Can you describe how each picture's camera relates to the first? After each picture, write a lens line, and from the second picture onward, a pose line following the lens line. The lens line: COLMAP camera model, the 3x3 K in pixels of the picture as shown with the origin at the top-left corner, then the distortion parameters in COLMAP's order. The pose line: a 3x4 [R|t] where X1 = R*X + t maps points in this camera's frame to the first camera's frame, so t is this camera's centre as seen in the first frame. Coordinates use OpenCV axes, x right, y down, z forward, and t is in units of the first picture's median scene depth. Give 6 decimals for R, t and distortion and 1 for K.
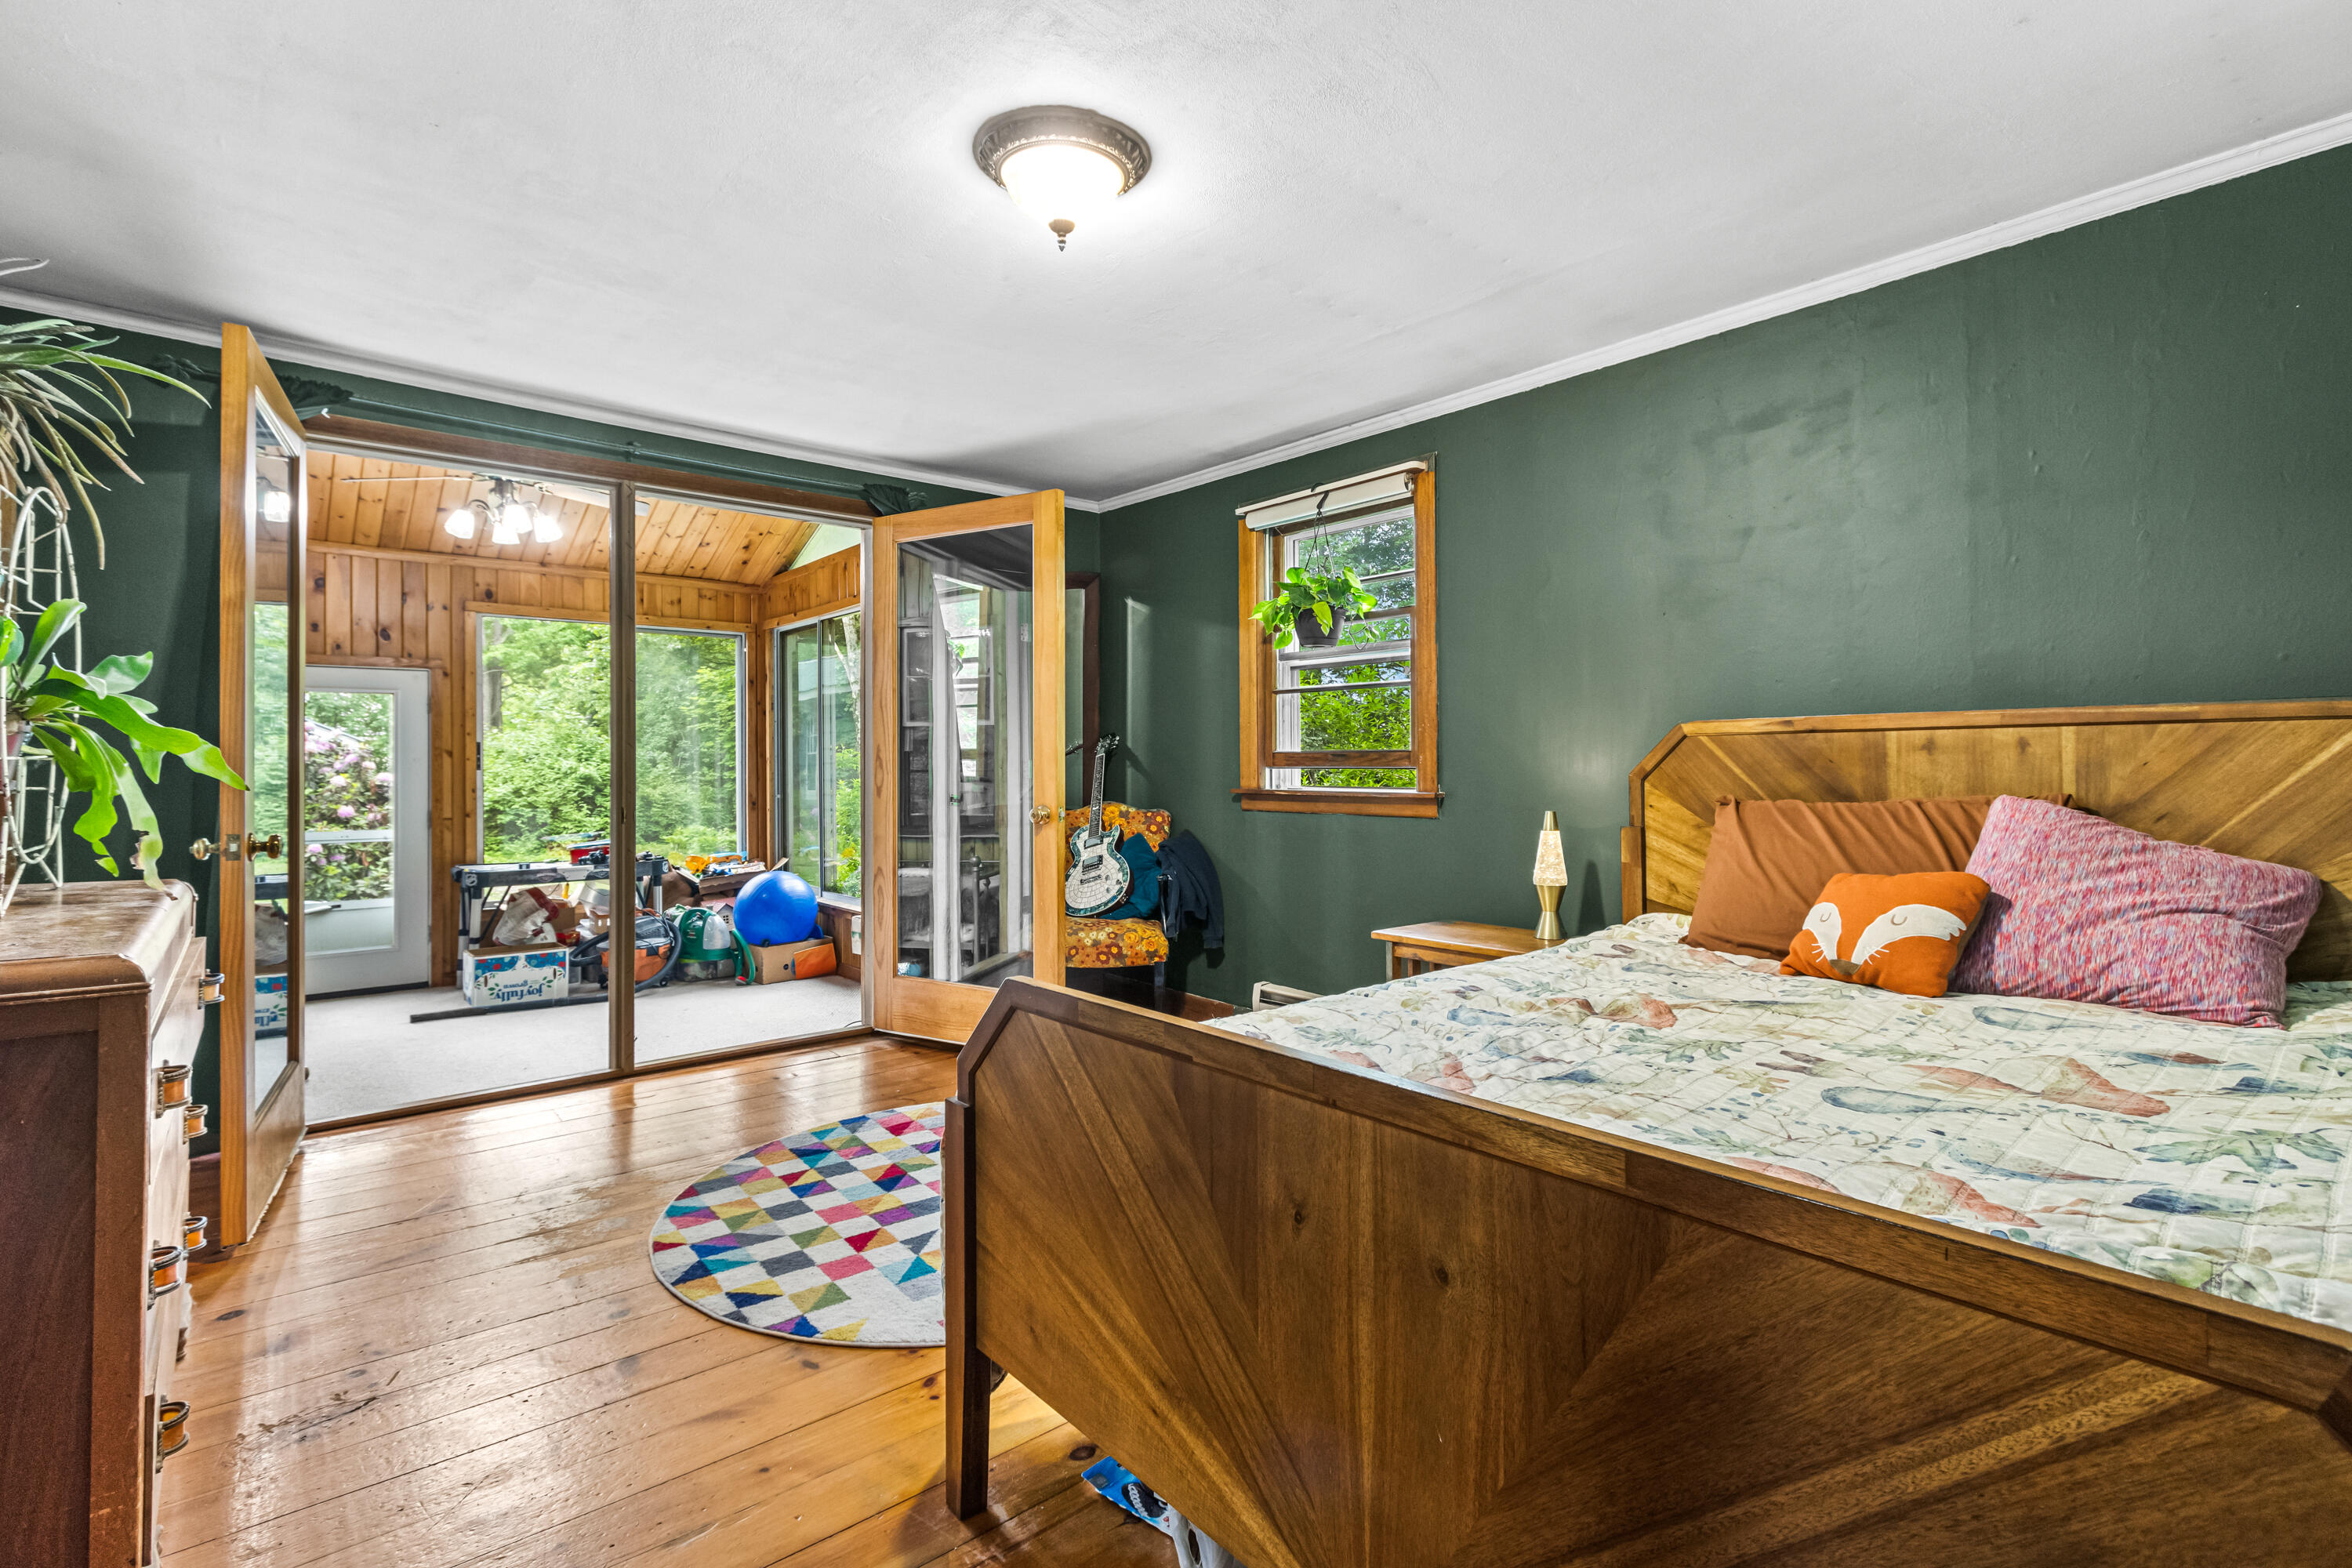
lens RADIAL K [[1093.9, 0, 1168.5], [0, 1093.9, 753.4], [0, 0, 1]] dist [0.004527, -0.000237]
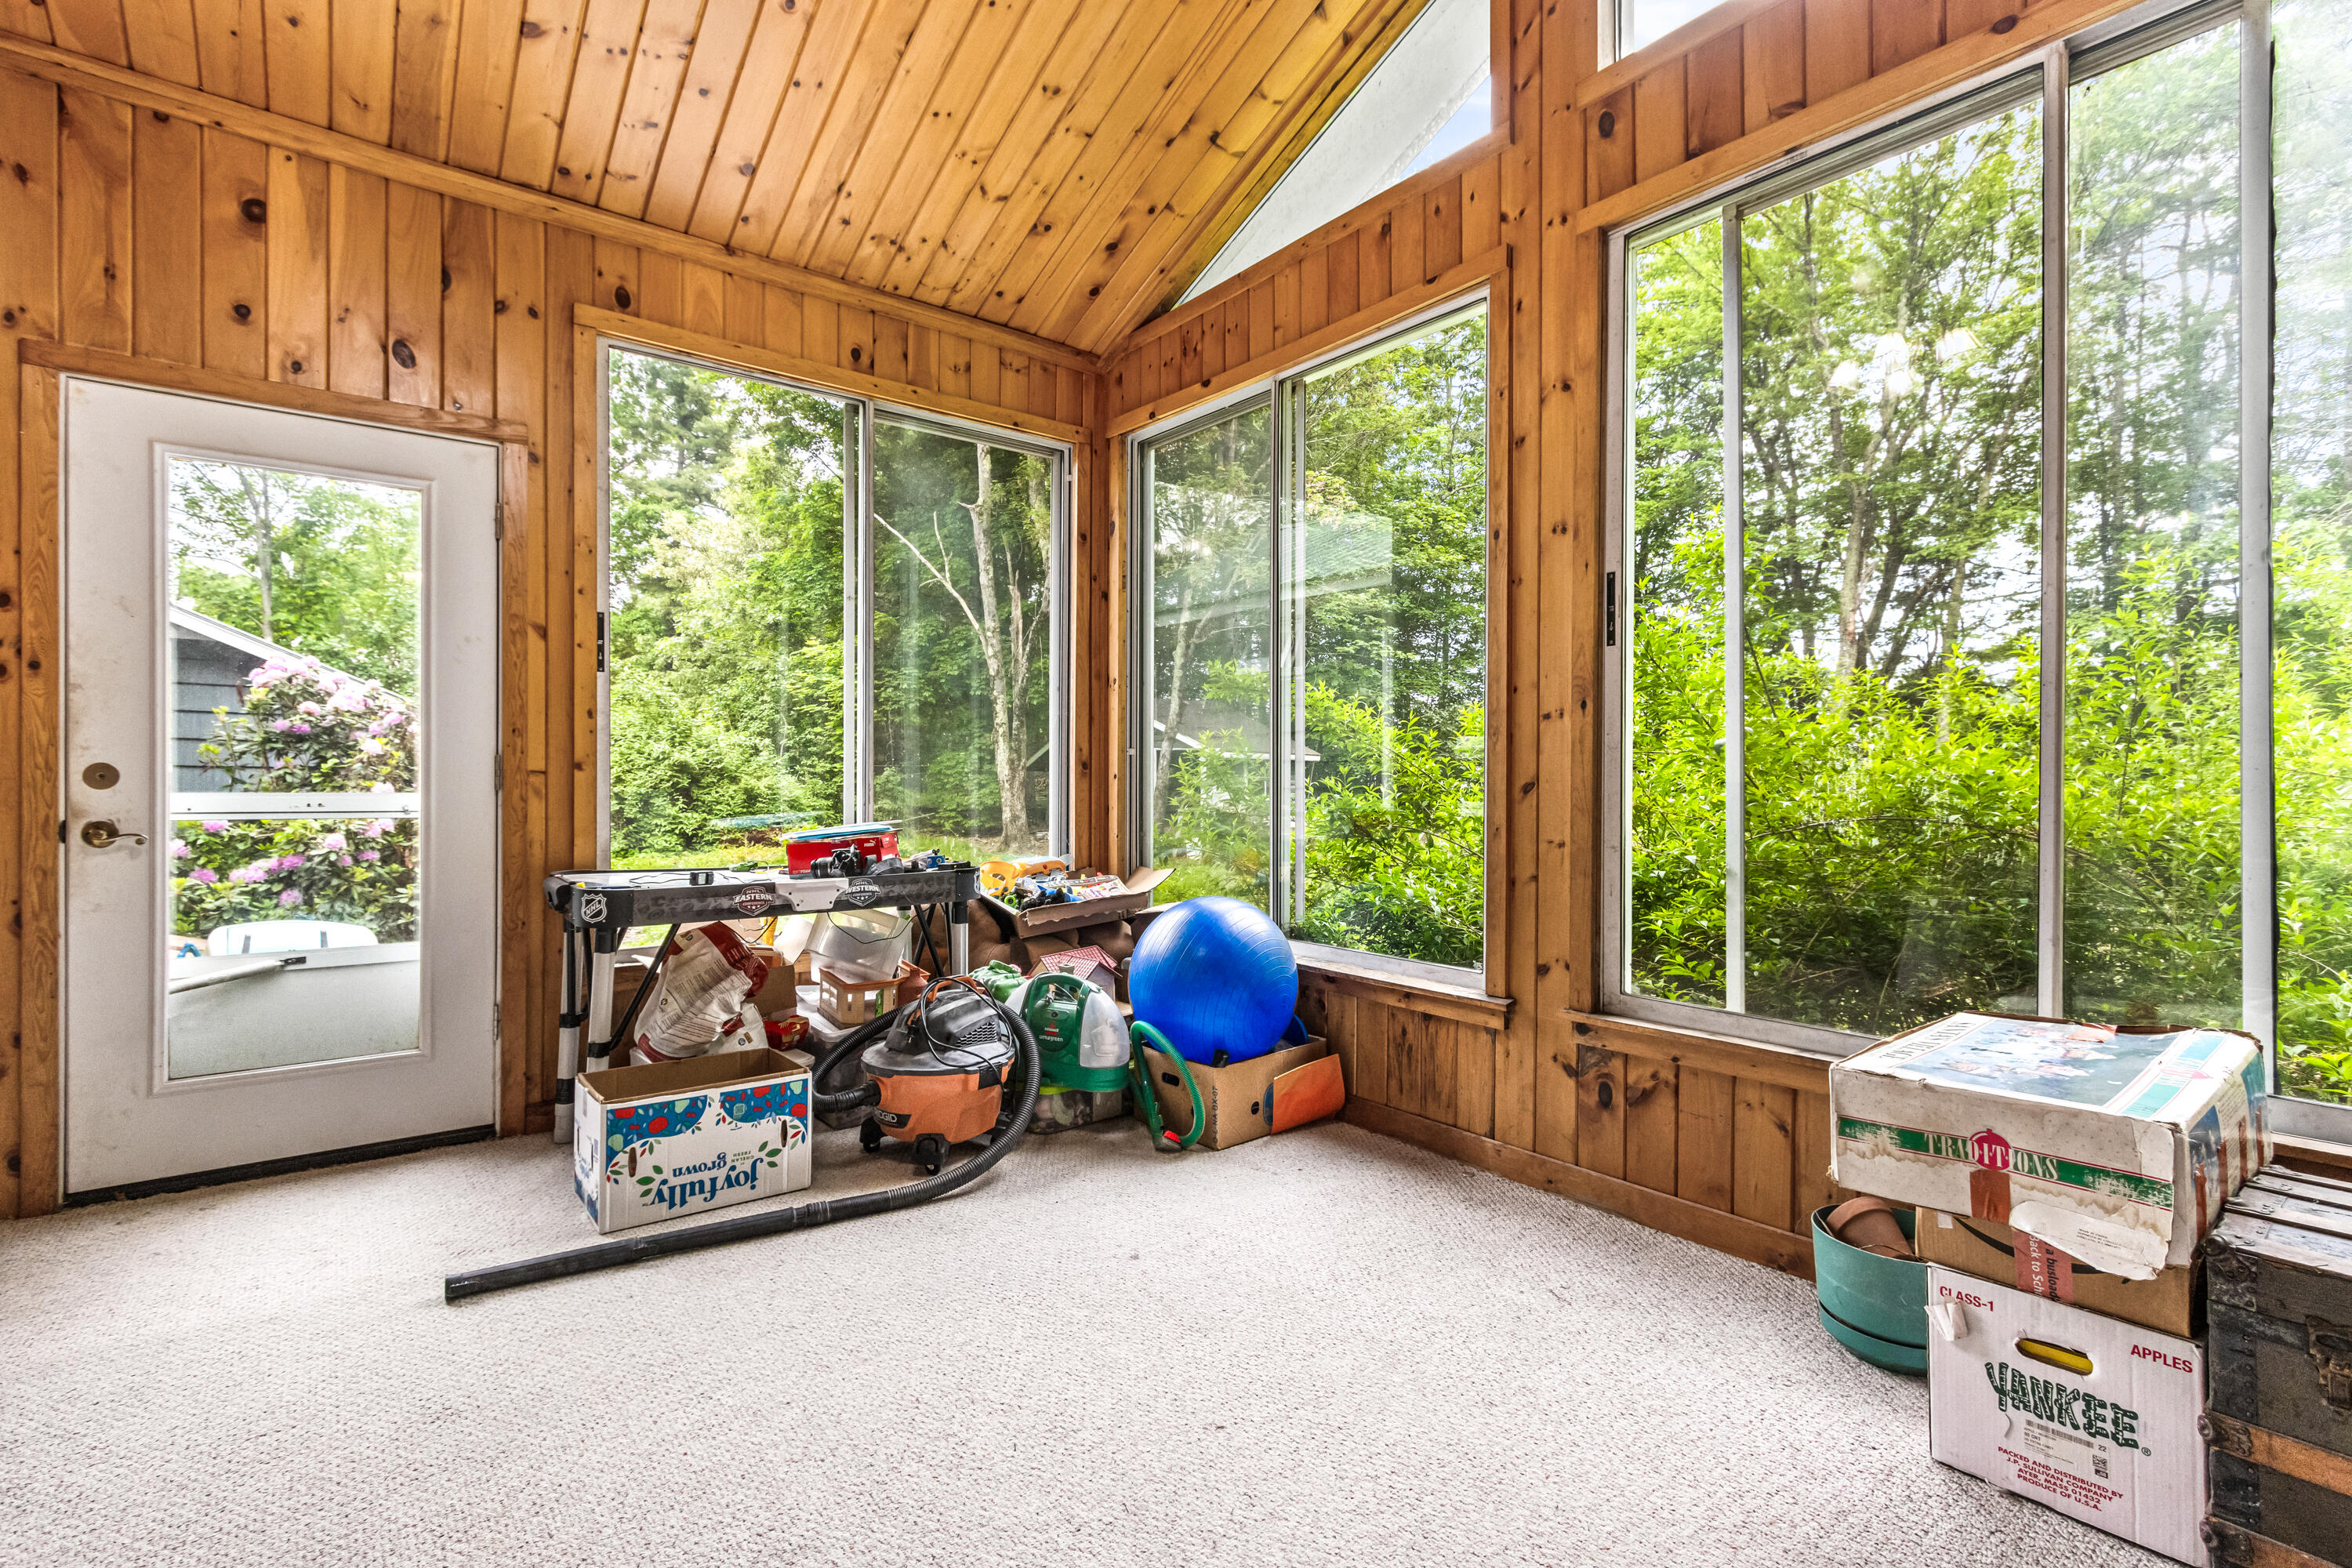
lens RADIAL K [[1093.9, 0, 1161.5], [0, 1093.9, 777.4], [0, 0, 1]] dist [0.004527, -0.000237]
pose [[0.998740, 0.011525, -0.048839, -0.367095], [-0.011005, 0.999880, 0.010904, 0.053240], [0.048959, -0.010353, 0.998747, 0.544343]]
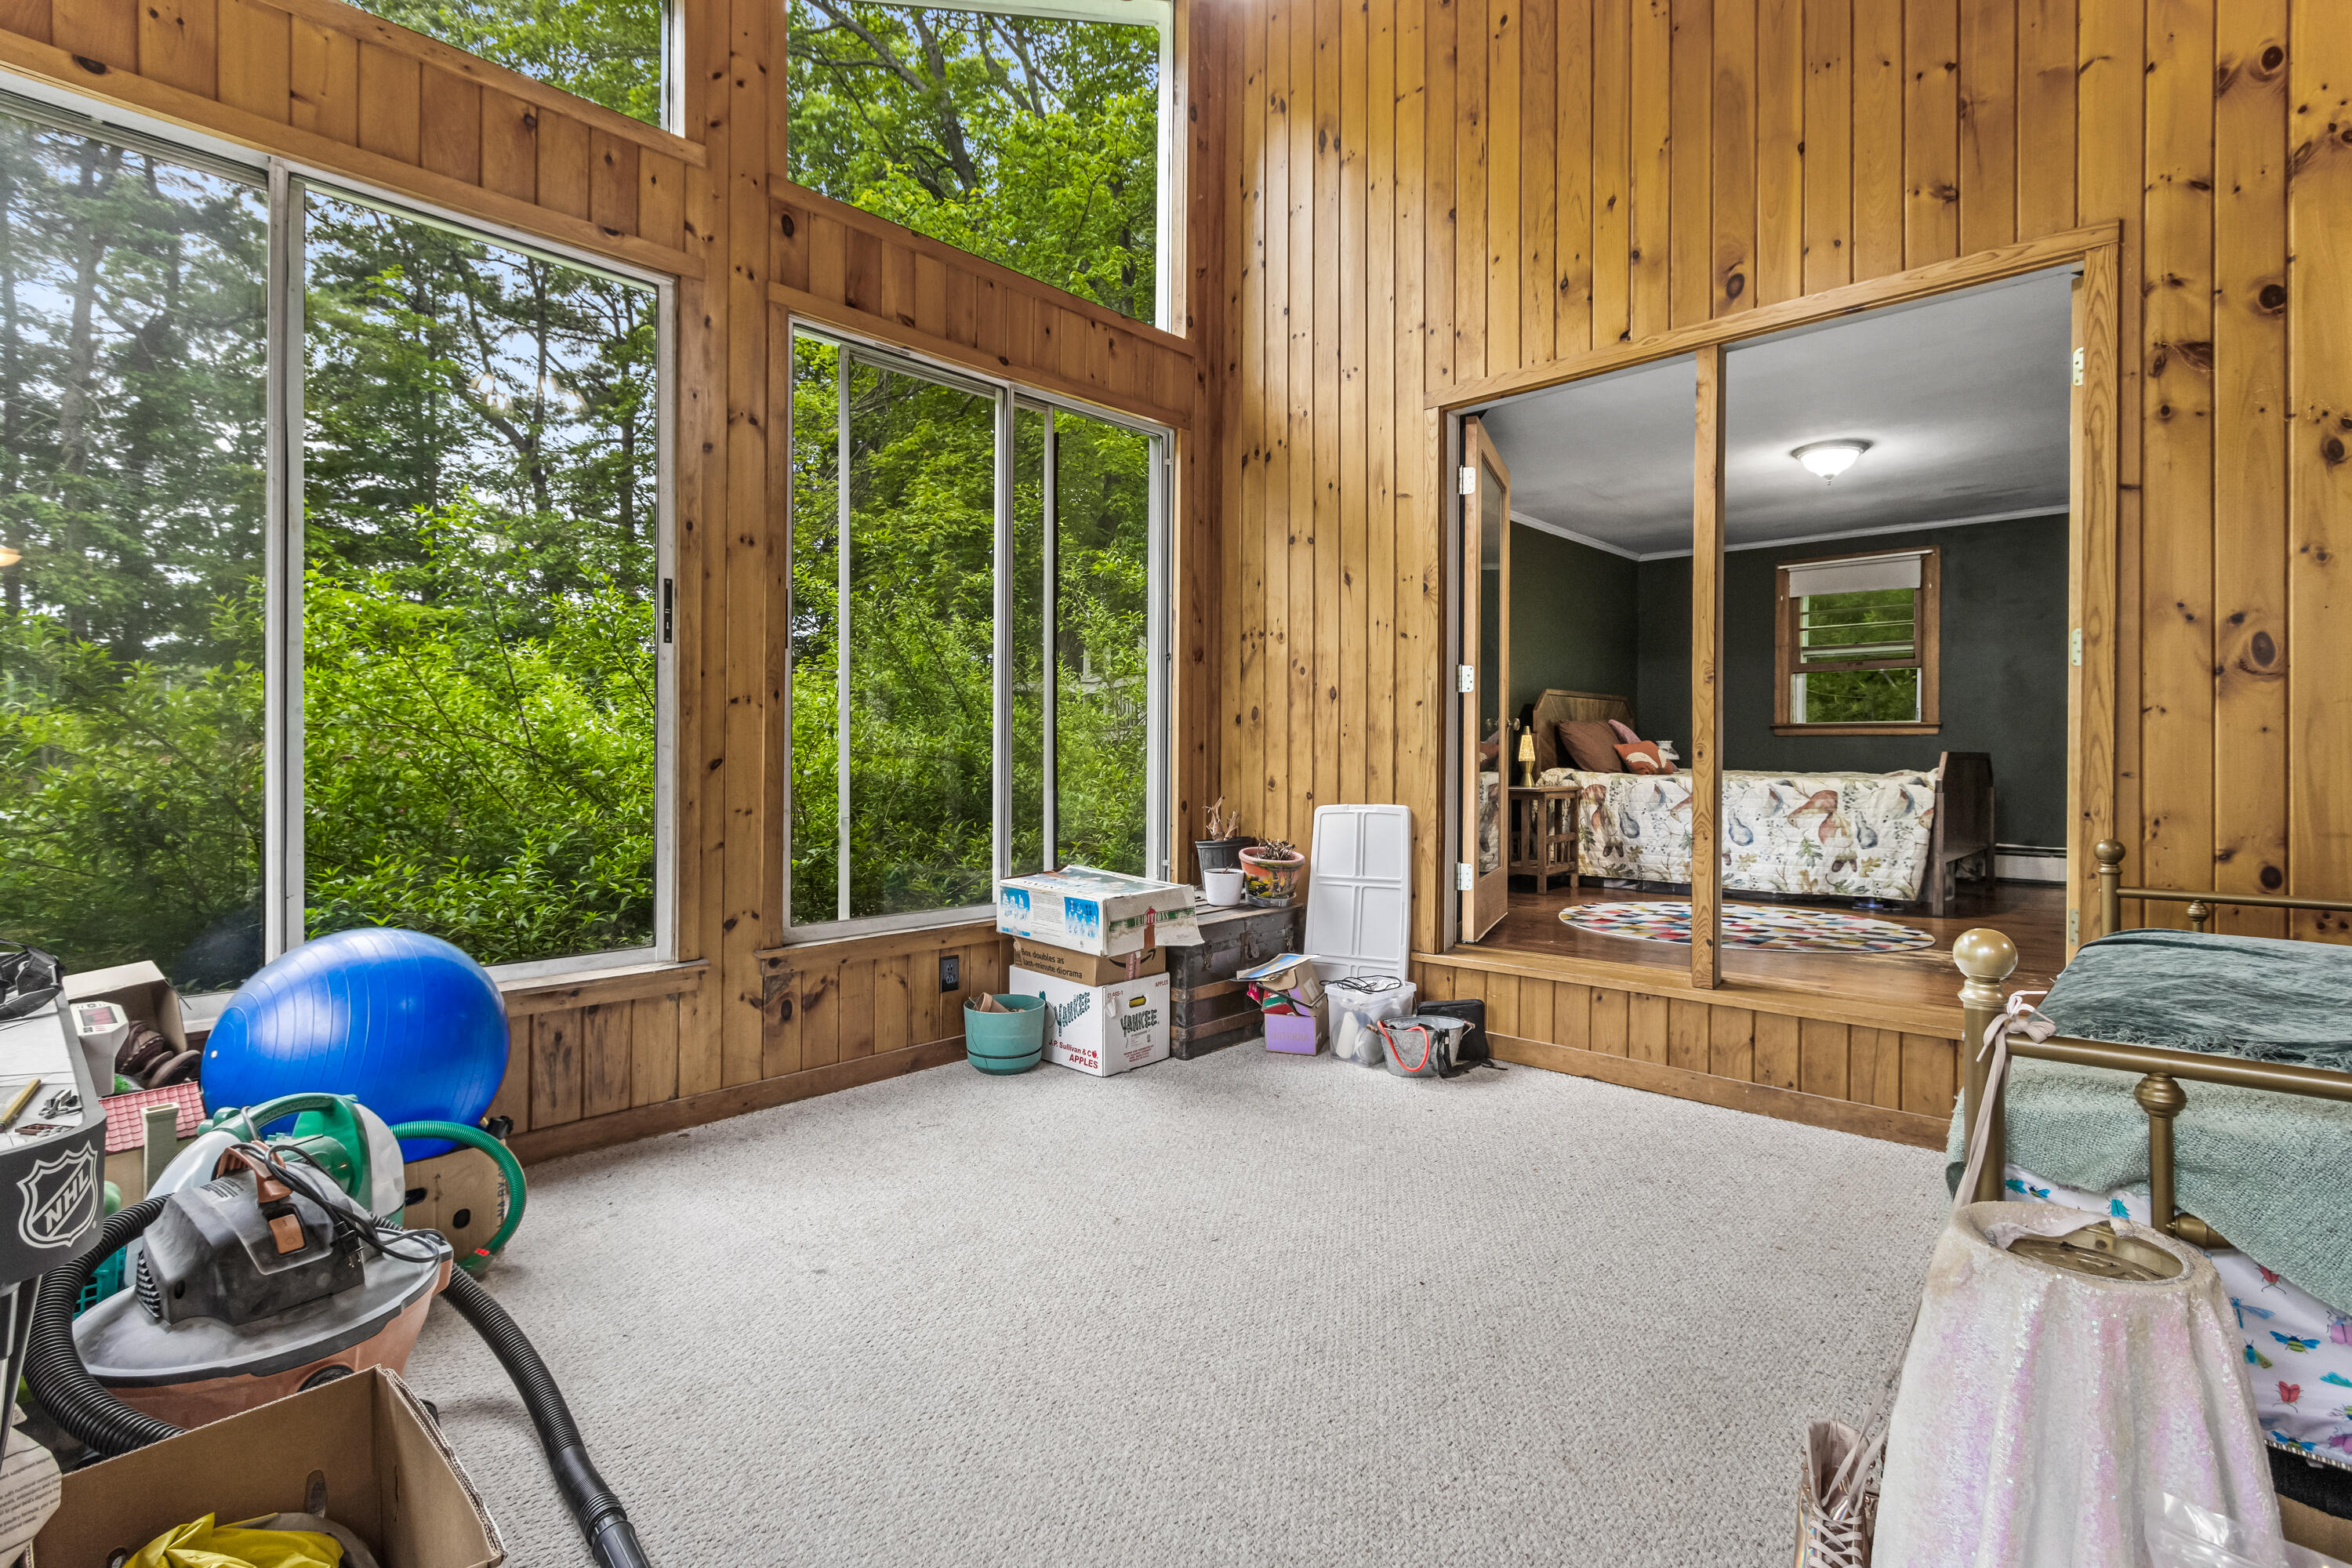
lens RADIAL K [[1093.9, 0, 1172.2], [0, 1093.9, 760.8], [0, 0, 1]] dist [0.004527, -0.000237]
pose [[-0.104505, 0.000371, 0.994524, -0.719178], [-0.012274, 0.999923, -0.001662, 0.057217], [-0.994449, -0.012380, -0.104492, 0.817423]]
